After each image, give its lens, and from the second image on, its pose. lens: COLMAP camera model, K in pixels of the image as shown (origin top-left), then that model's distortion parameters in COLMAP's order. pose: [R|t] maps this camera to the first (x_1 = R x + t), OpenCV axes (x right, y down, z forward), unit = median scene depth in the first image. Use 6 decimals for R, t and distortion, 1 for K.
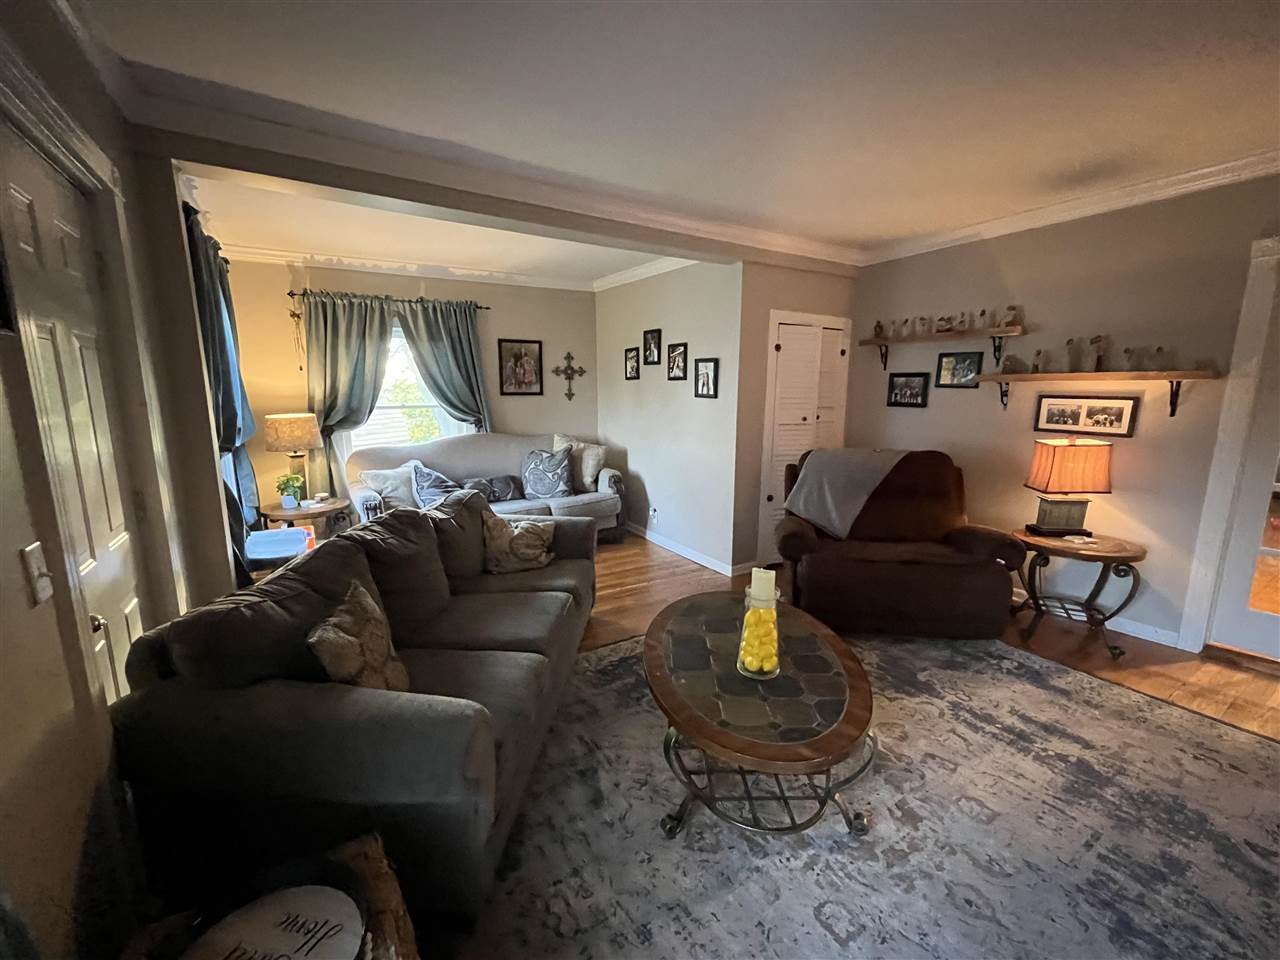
lens RADIAL K [[525.2, 0, 636.8], [0, 525.2, 486.4], [0, 0, 1]] dist [-0.002576, 0.000266]
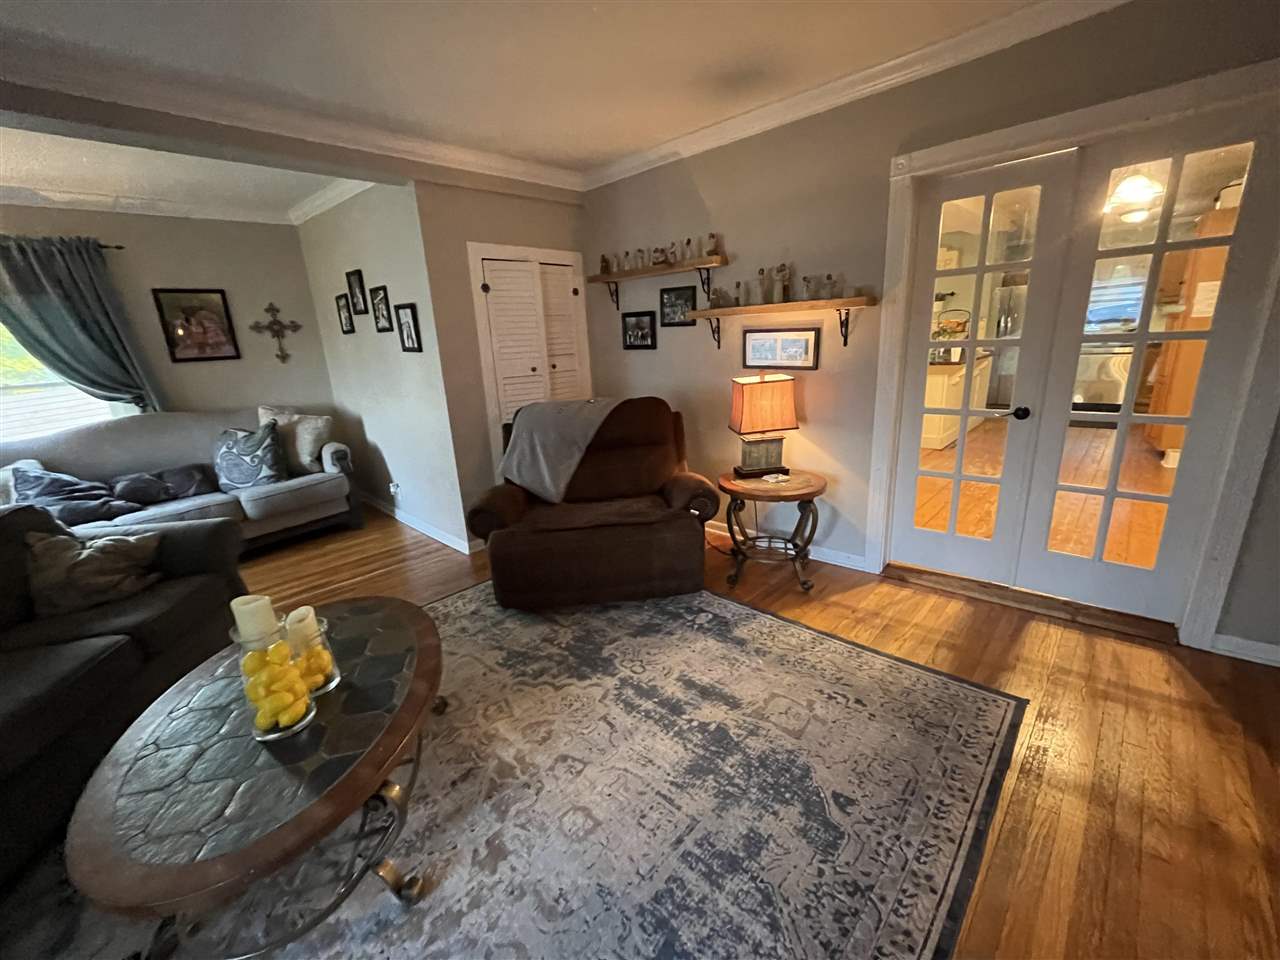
lens RADIAL K [[525.2, 0, 635.9], [0, 525.2, 485.8], [0, 0, 1]] dist [-0.002576, 0.000266]
pose [[0.966432, -0.117464, 0.228500, 0.317902], [0.095301, 0.989814, 0.105760, -0.012207], [-0.238596, -0.080433, 0.967782, 0.092466]]
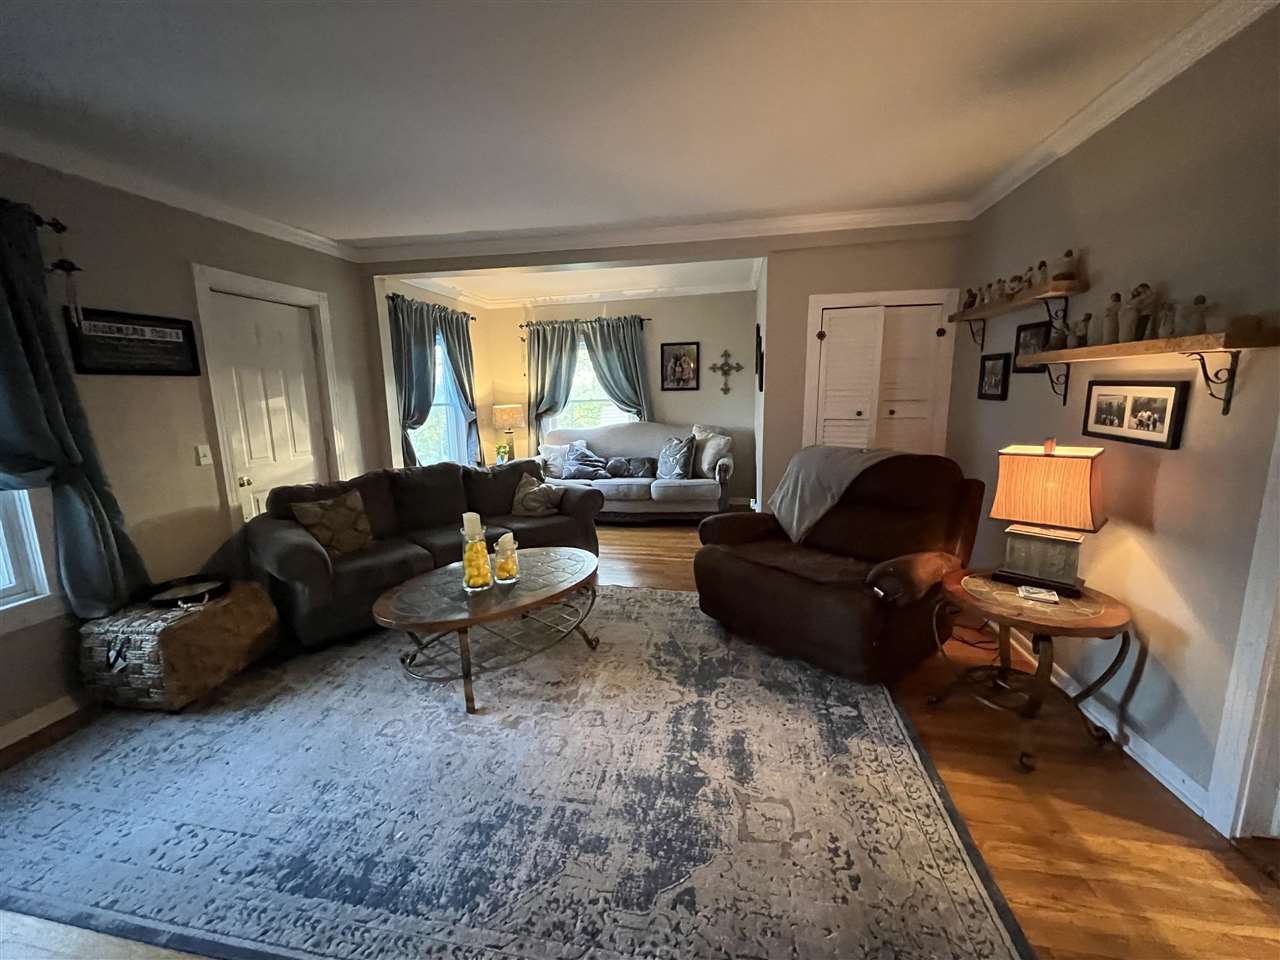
lens RADIAL K [[525.2, 0, 636.3], [0, 525.2, 485.9], [0, 0, 1]] dist [-0.002576, 0.000266]
pose [[0.736188, 0.106852, -0.668289, 0.786909], [-0.100141, 0.993787, 0.048580, -0.016566], [0.669327, 0.031159, 0.742314, 0.125209]]
